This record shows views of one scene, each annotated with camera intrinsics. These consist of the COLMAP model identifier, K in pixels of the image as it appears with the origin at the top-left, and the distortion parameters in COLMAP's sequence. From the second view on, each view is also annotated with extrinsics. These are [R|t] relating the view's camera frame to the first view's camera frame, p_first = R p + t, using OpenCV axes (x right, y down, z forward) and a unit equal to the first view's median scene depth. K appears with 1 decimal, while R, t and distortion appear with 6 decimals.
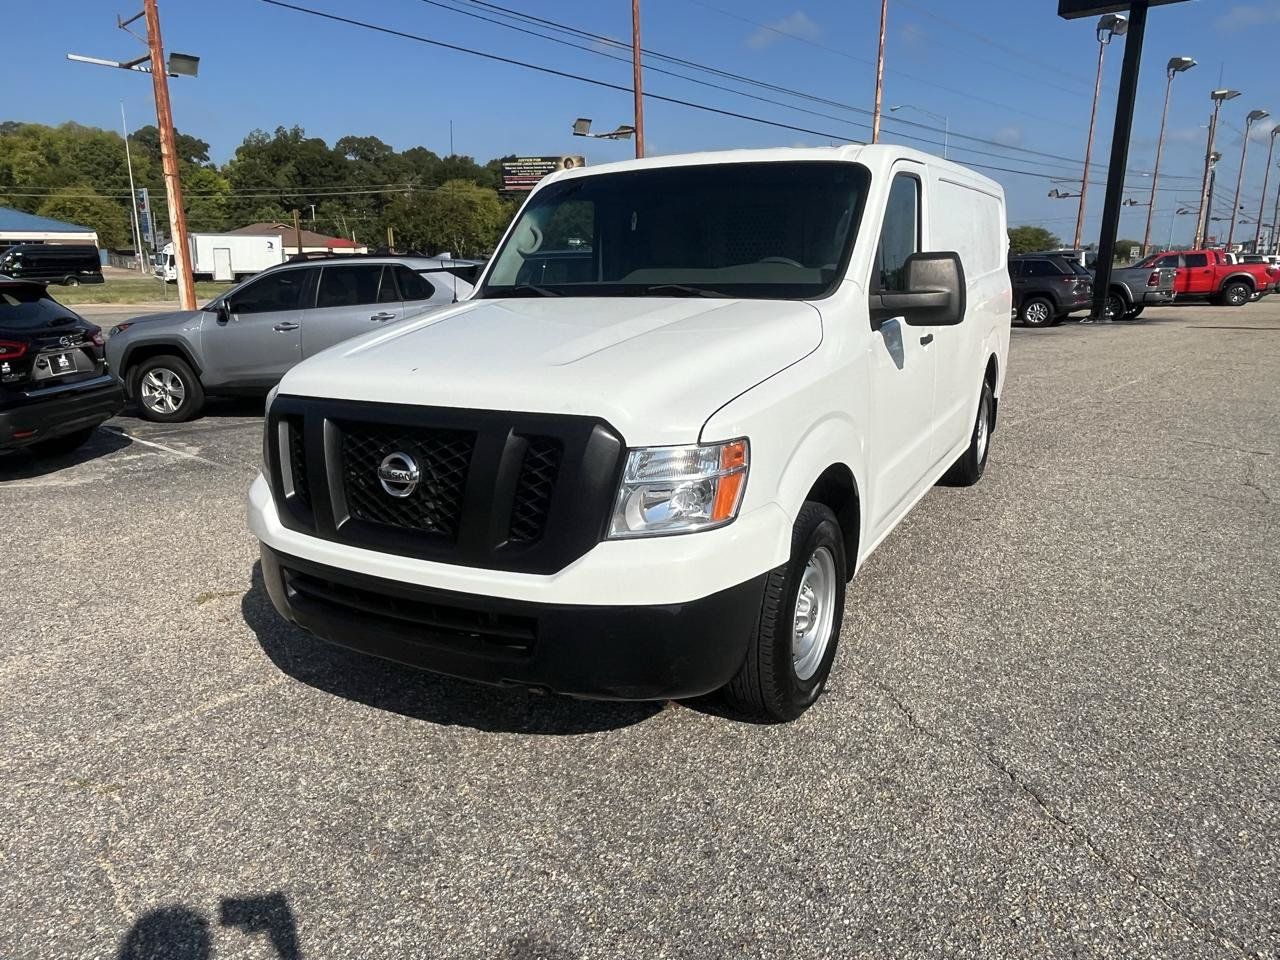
lens RADIAL K [[887.9, 0, 639.0], [0, 887.9, 479.2], [0, 0, 1]] dist [-0.001254, -0.003234]
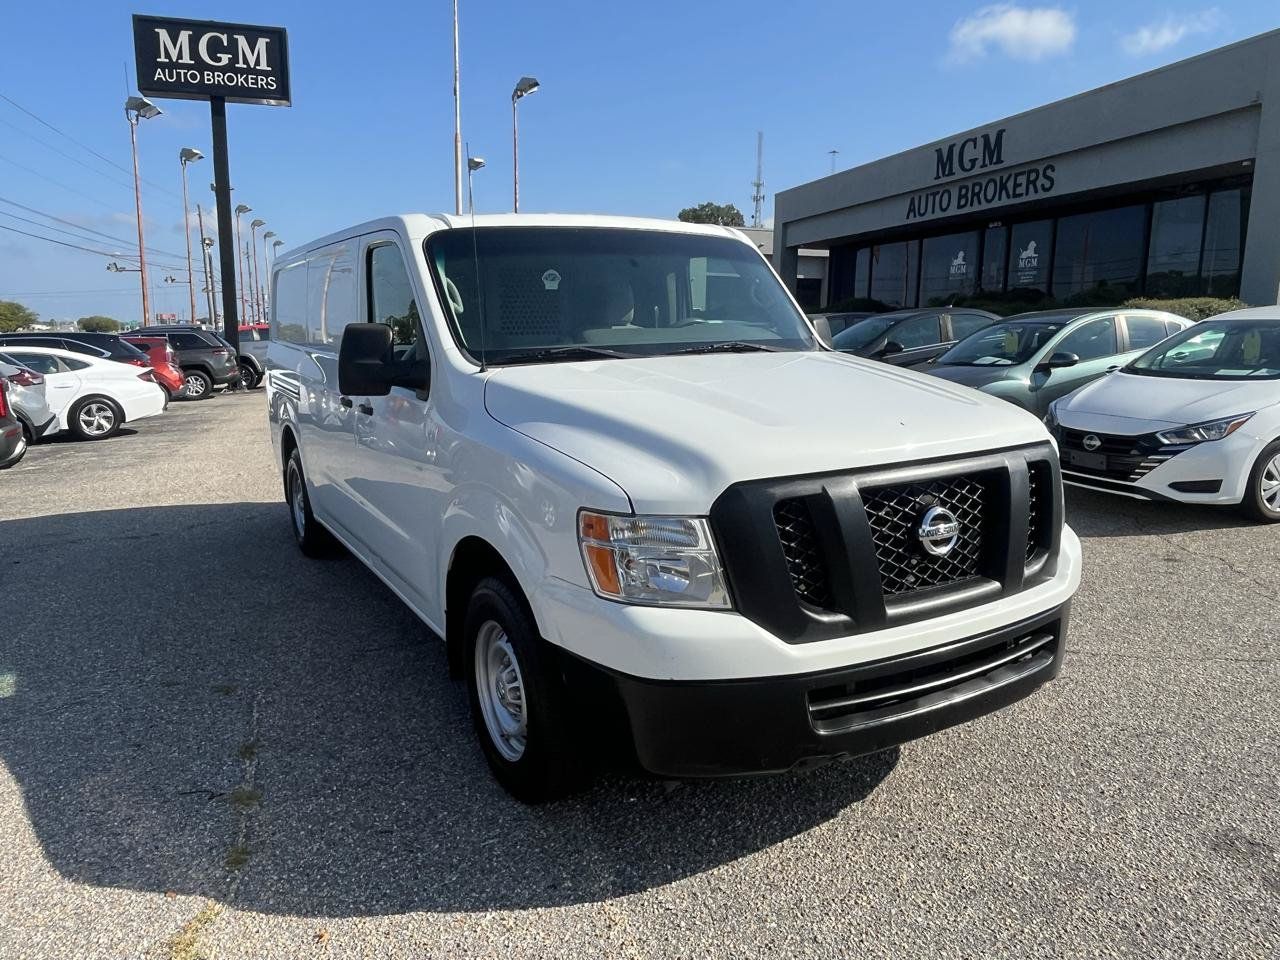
lens RADIAL K [[882.7, 0, 632.2], [0, 882.7, 480.9], [0, 0, 1]] dist [-0.001656, -0.002341]
pose [[0.516526, -0.144777, 0.843943, -0.780513], [0.211039, 0.976723, 0.038392, -0.103962], [-0.829858, 0.158275, 0.535057, 0.473619]]
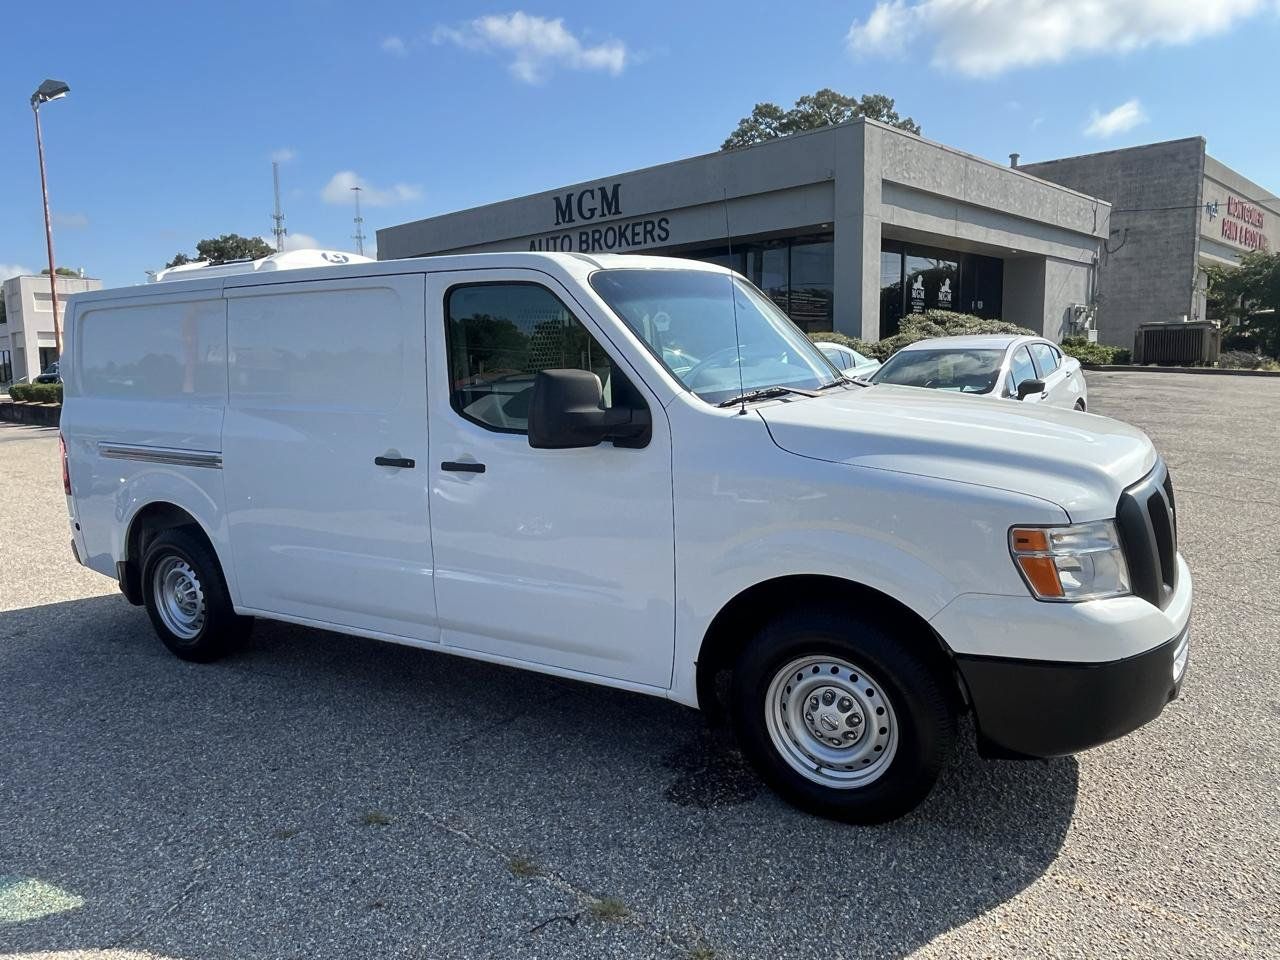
lens RADIAL K [[887.9, 0, 639.0], [0, 887.9, 479.2], [0, 0, 1]] dist [-0.001254, -0.003234]
pose [[0.034347, -0.133617, 0.990438, -0.958826], [0.271770, 0.954926, 0.119402, -0.252989], [-0.961749, 0.265070, 0.069112, 1.011993]]
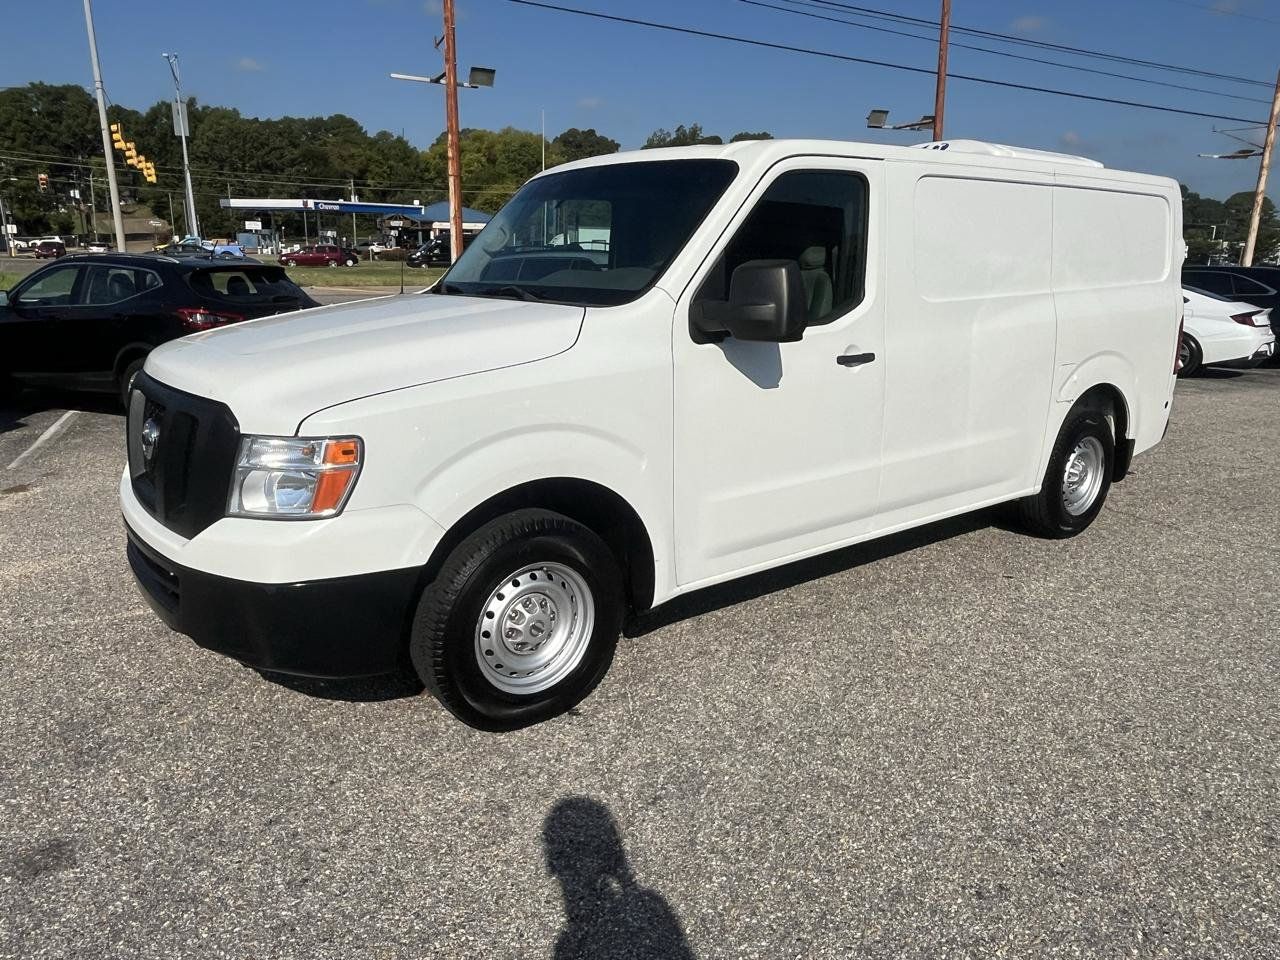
lens RADIAL K [[891.0, 0, 640.8], [0, 891.0, 482.1], [0, 0, 1]] dist [0.002011, -0.006116]
pose [[0.916584, 0.120086, -0.381384, 0.487162], [-0.117223, 0.992627, 0.030825, -0.038506], [0.382274, 0.016454, 0.923903, 0.103052]]
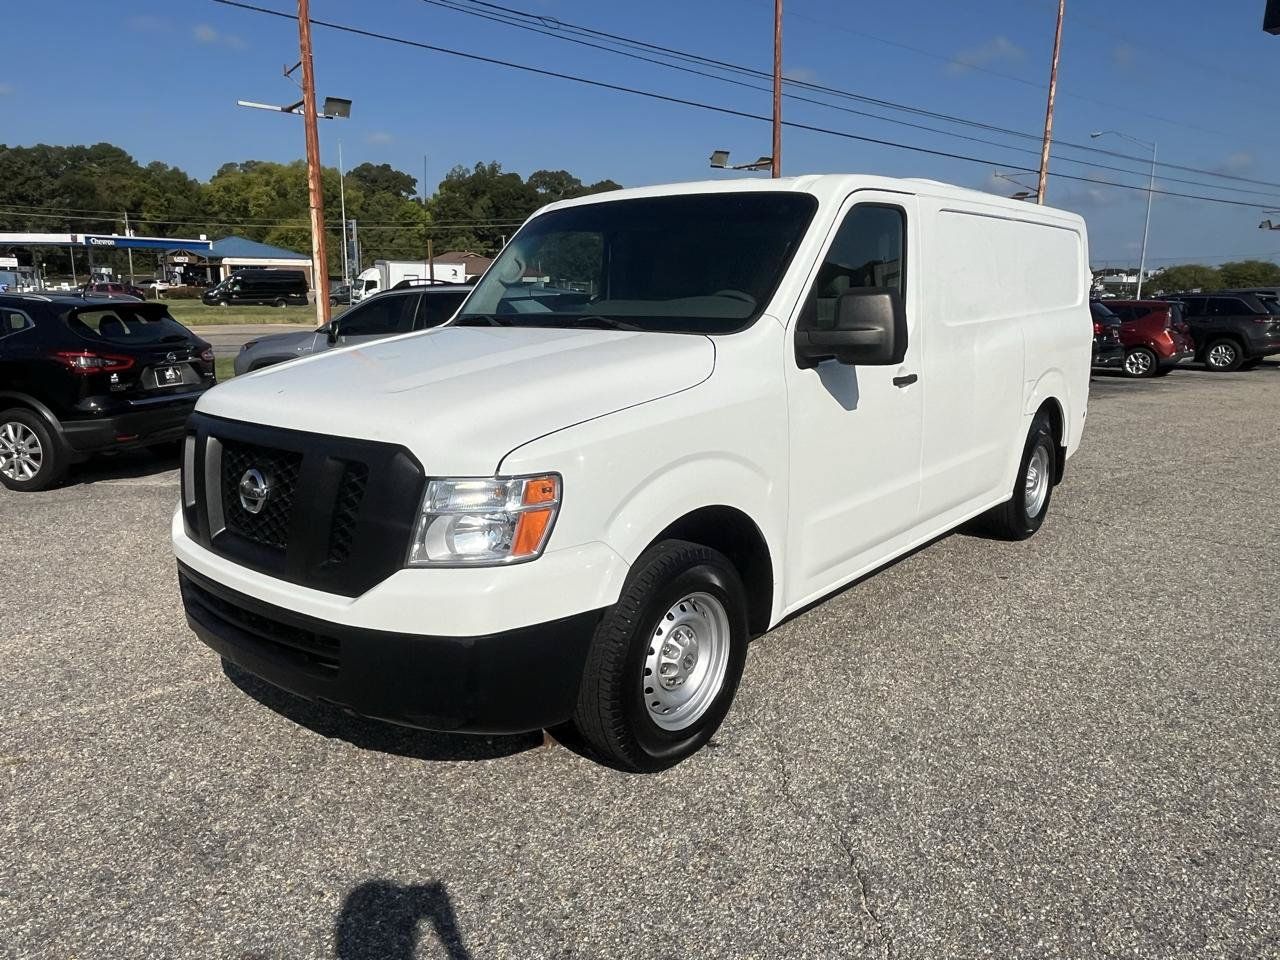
lens RADIAL K [[889.4, 0, 640.0], [0, 889.4, 480.0], [0, 0, 1]] dist [0.000284, -0.004530]
pose [[0.980902, 0.053703, -0.186942, 0.233700], [-0.059600, 0.997882, -0.026063, -0.011363], [0.185147, 0.036707, 0.982025, 0.033118]]
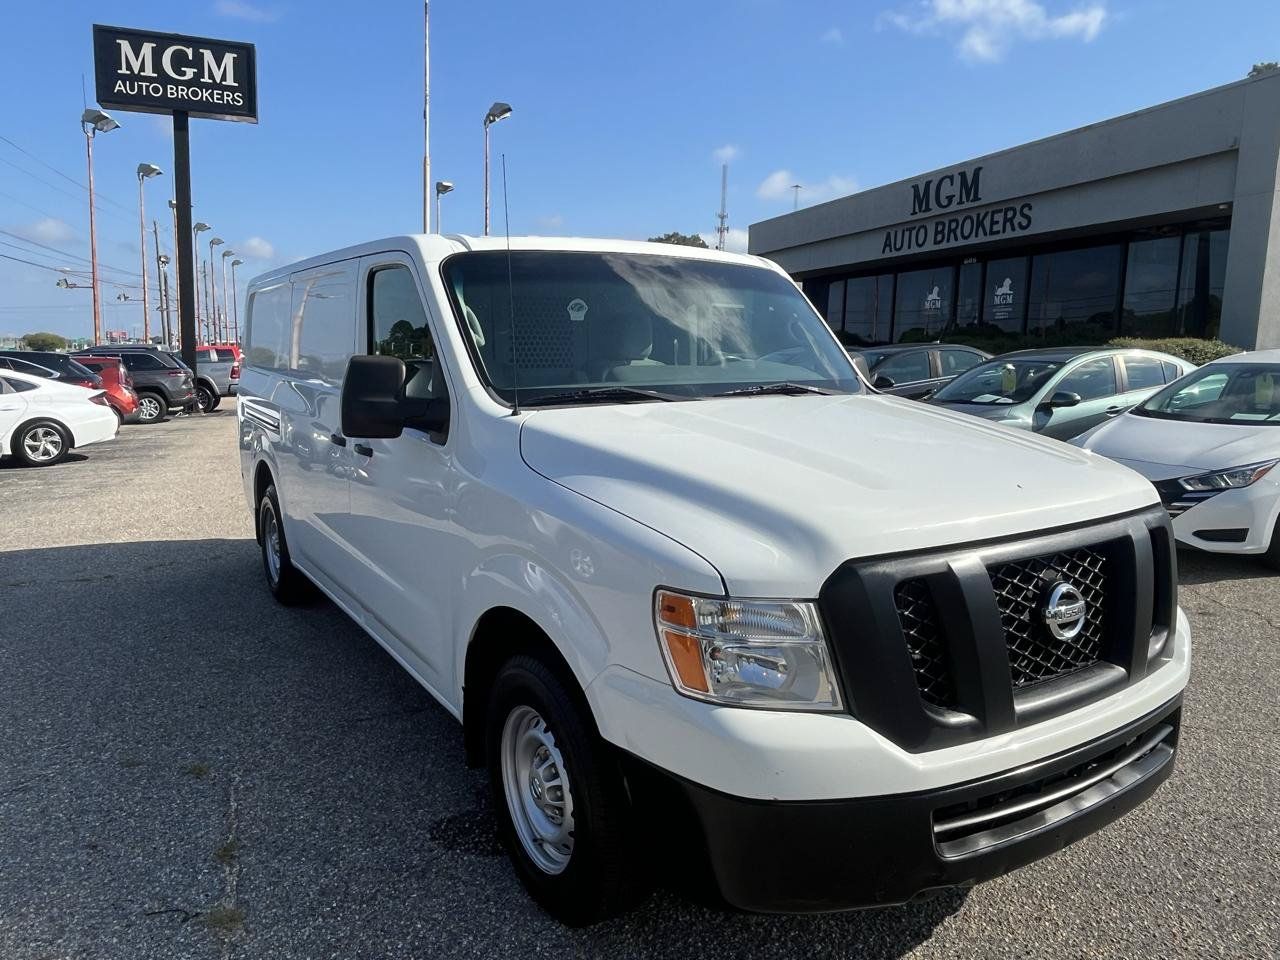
lens RADIAL K [[887.9, 0, 639.0], [0, 887.9, 479.2], [0, 0, 1]] dist [-0.001254, -0.003234]
pose [[0.474748, -0.111128, 0.873078, -0.735533], [0.199381, 0.979787, 0.016294, -0.138046], [-0.857240, 0.166340, 0.487309, 0.574479]]
